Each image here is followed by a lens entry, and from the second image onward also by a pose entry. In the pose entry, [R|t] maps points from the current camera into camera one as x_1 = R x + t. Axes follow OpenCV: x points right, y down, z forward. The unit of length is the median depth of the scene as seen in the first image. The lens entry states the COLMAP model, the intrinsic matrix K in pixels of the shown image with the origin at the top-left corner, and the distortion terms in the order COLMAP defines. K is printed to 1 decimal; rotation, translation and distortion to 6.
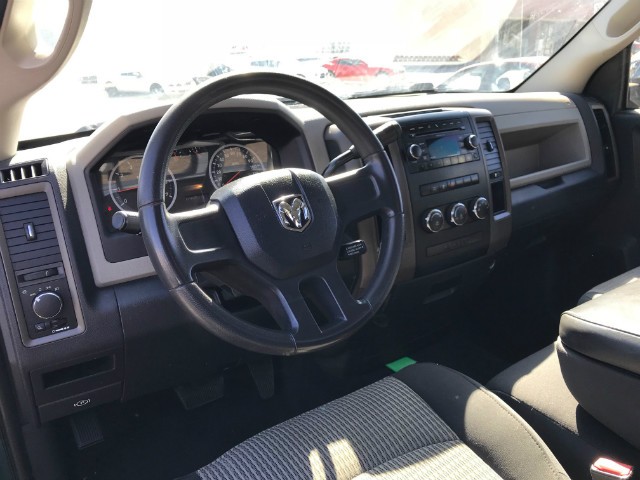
lens RADIAL K [[535.5, 0, 317.2], [0, 535.5, 237.3], [0, 0, 1]] dist [0.010568, -0.010872]
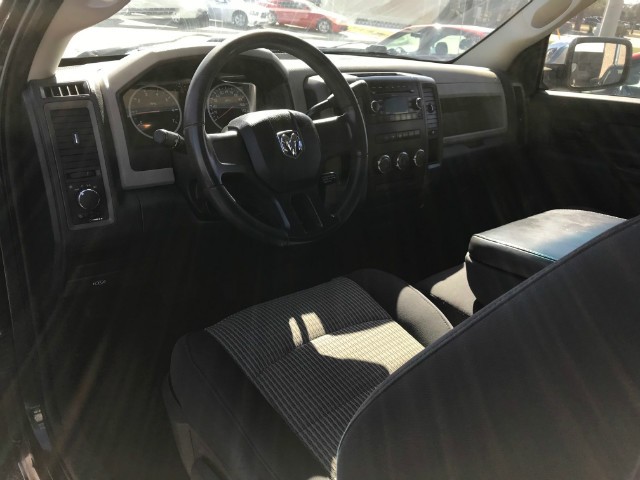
lens RADIAL K [[535.5, 0, 317.2], [0, 535.5, 237.3], [0, 0, 1]] dist [0.010568, -0.010872]
pose [[0.986957, 0.071765, 0.144101, -0.109868], [-0.085290, 0.992285, 0.089975, 0.042367], [-0.136532, -0.101092, 0.985464, -0.248059]]
